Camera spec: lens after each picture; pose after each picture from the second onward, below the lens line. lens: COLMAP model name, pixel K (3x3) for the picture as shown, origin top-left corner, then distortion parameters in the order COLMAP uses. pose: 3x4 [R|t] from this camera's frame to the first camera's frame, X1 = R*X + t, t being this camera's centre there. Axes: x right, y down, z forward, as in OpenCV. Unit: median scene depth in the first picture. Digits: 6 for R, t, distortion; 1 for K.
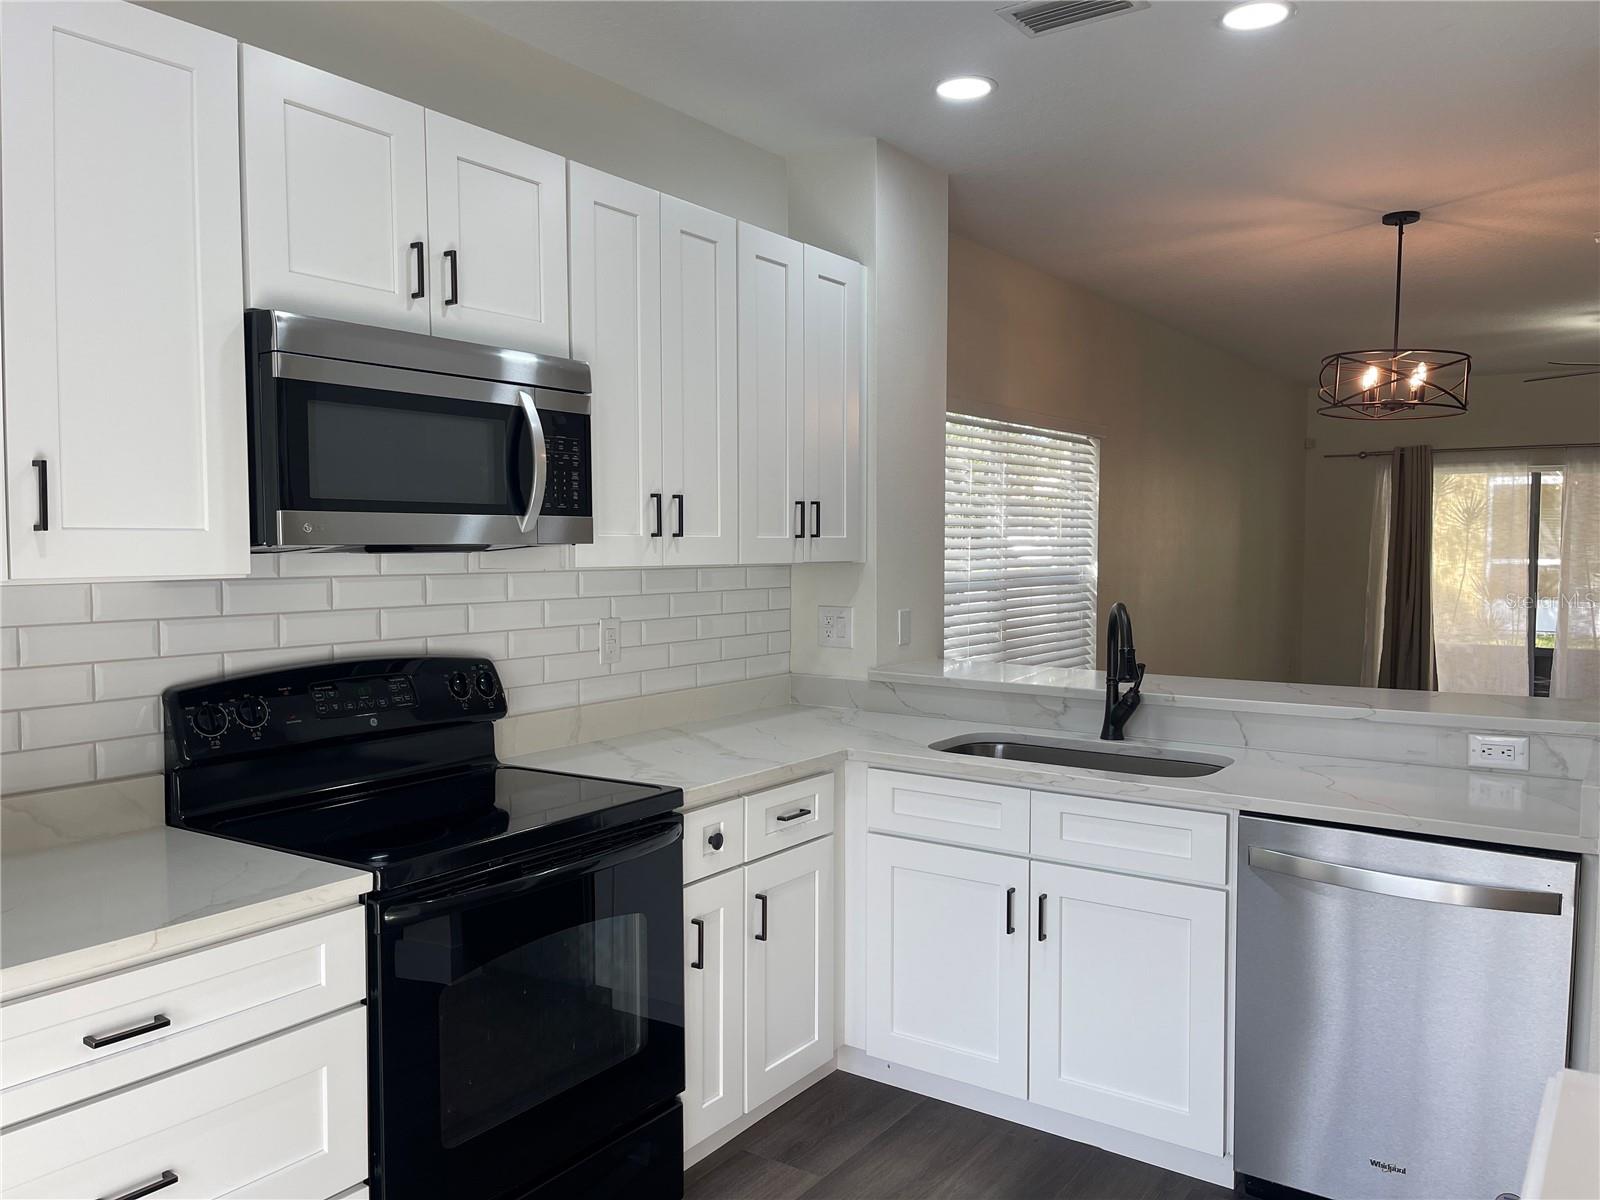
lens RADIAL K [[1204.5, 0, 800.0], [0, 1204.5, 600.0], [0, 0, 1]] dist [0.018906, -0.001129]
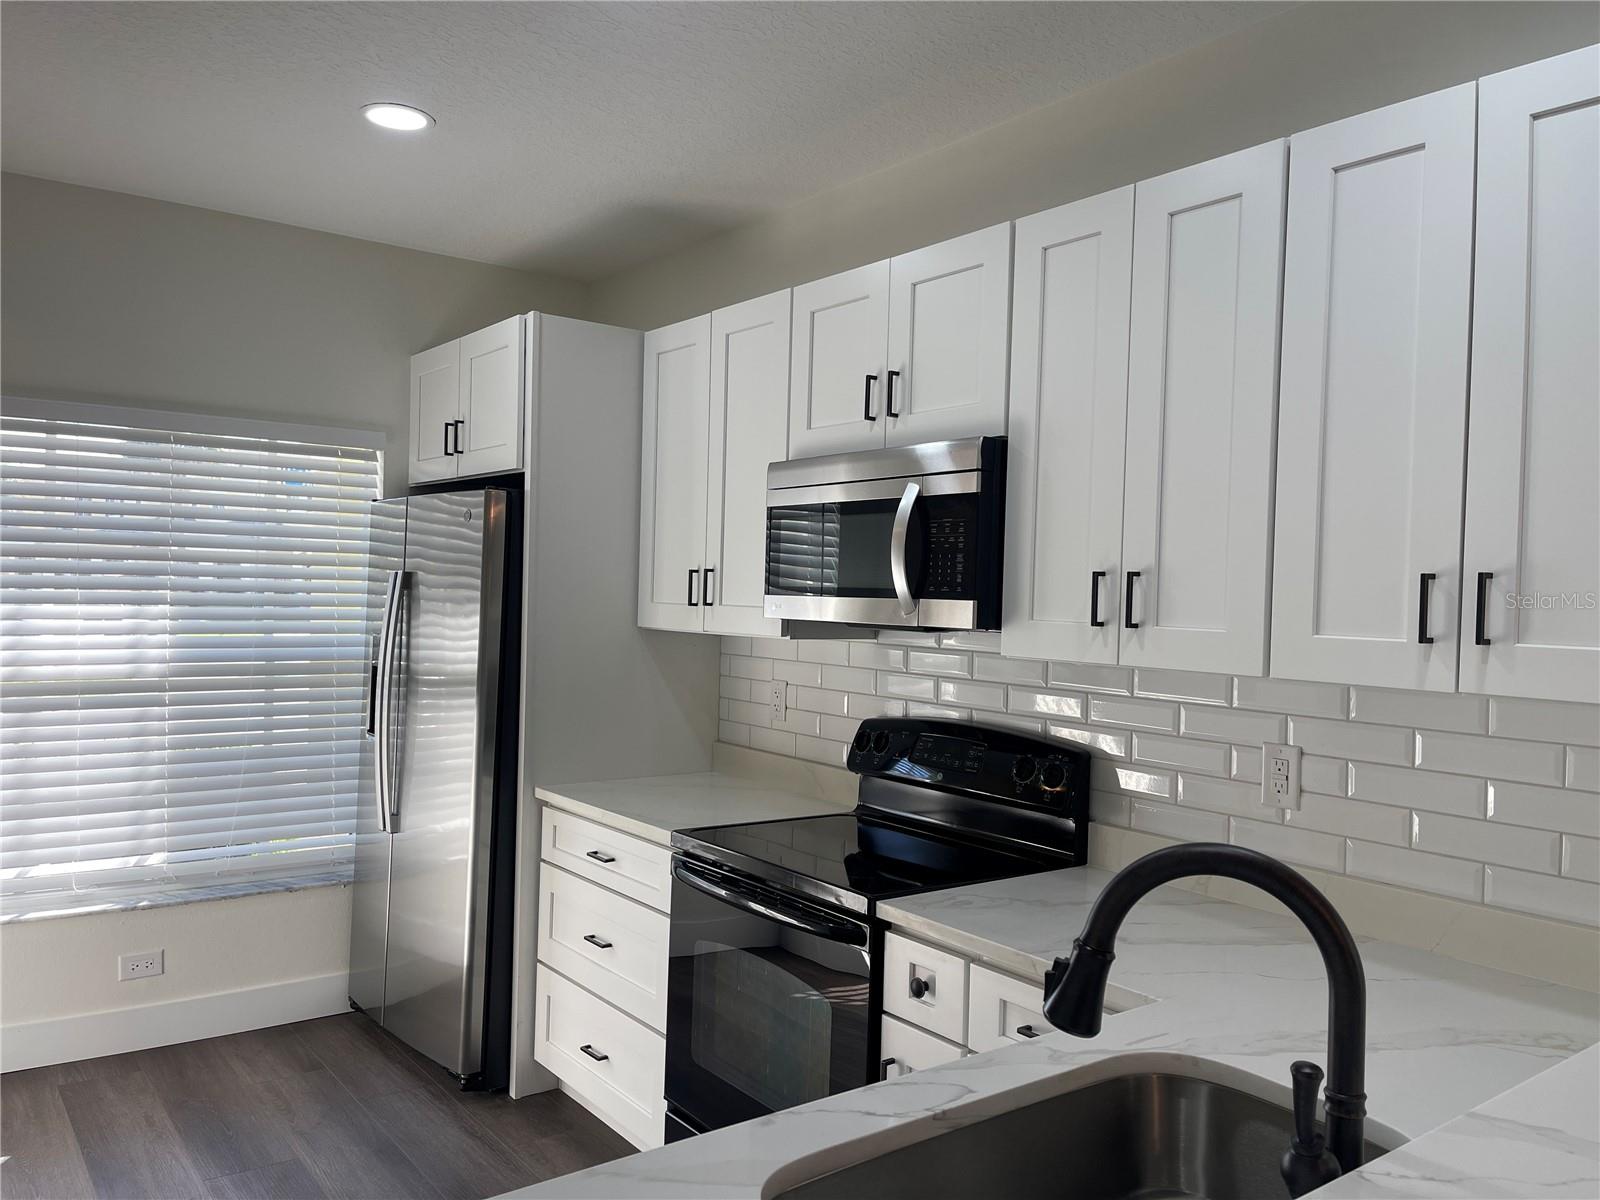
lens RADIAL K [[1204.5, 0, 800.0], [0, 1204.5, 600.0], [0, 0, 1]] dist [0.018906, -0.001129]
pose [[-0.298221, 0.000324, -0.954497, 0.579885], [-0.073572, 0.997017, 0.023325, -0.062548], [0.951657, 0.077180, -0.297308, 0.883952]]
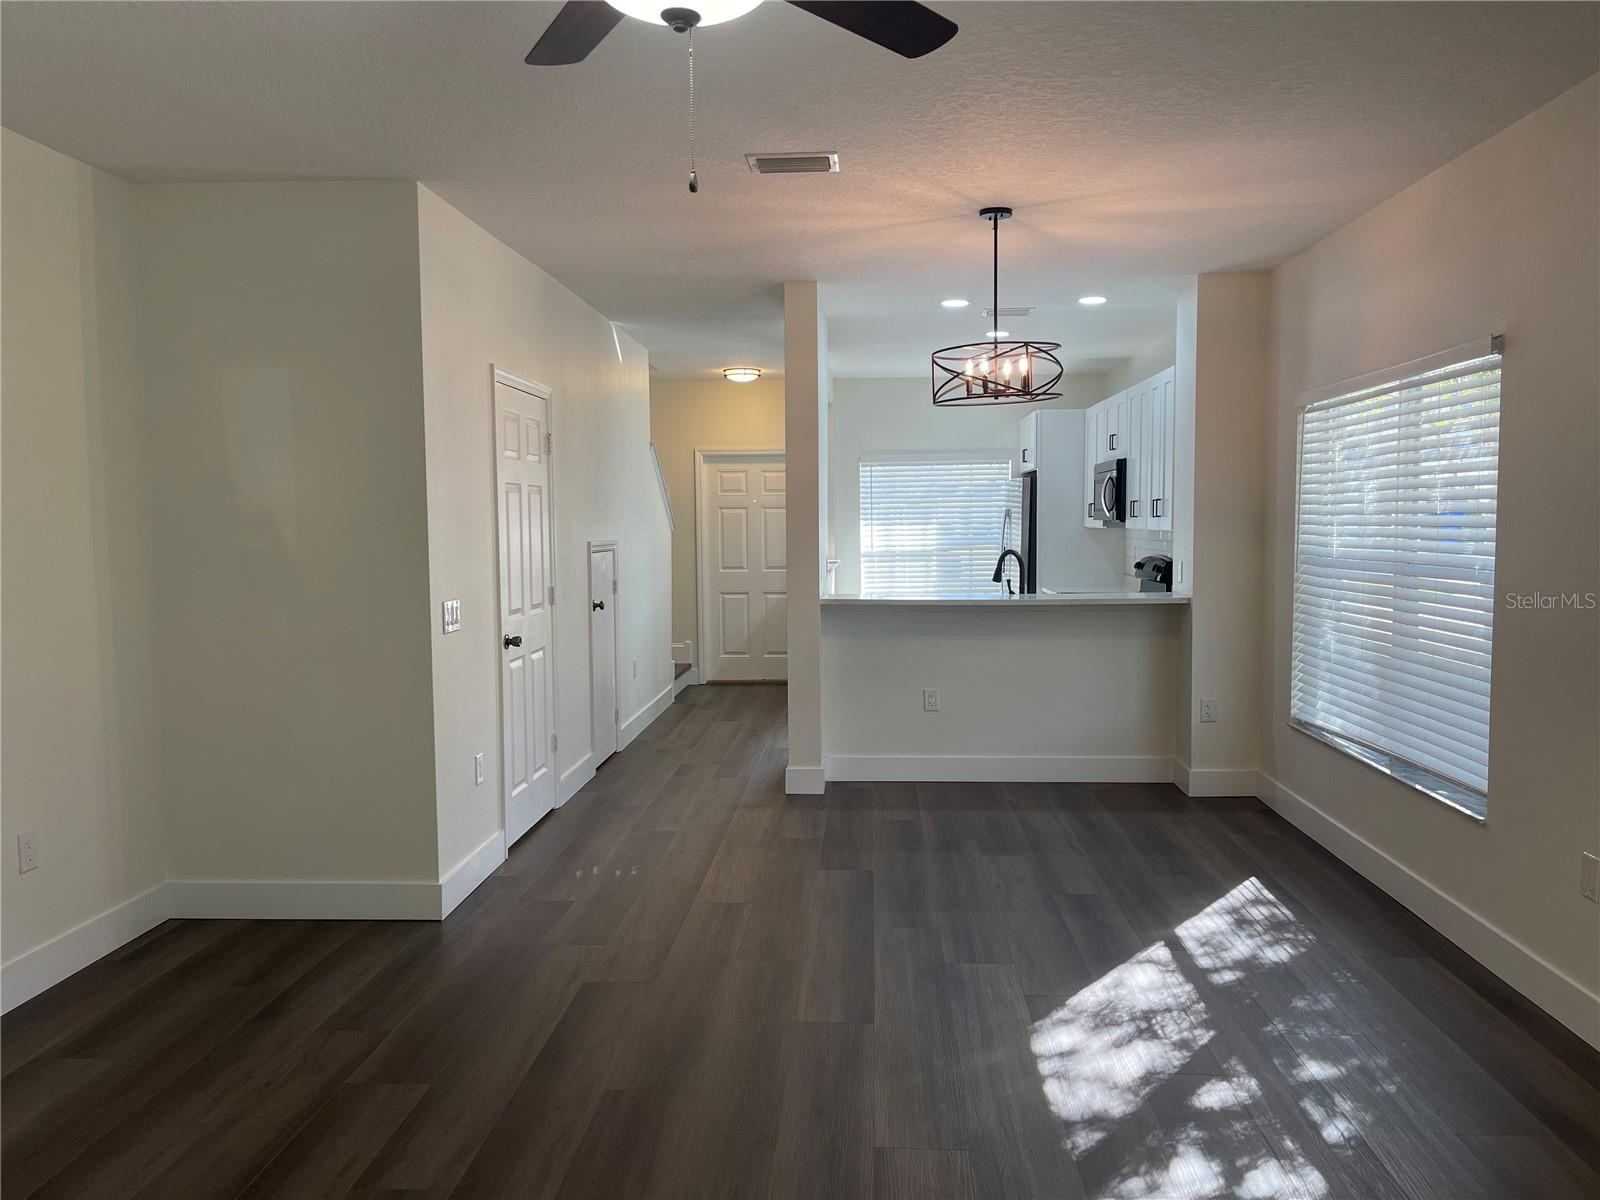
lens RADIAL K [[1204.5, 0, 800.0], [0, 1204.5, 600.0], [0, 0, 1]] dist [0.018906, -0.001129]
pose [[-0.848459, 0.041284, -0.527648, 1.579574], [-0.018635, 0.994005, 0.107737, -0.120192], [0.528933, 0.101243, -0.842603, 2.393304]]
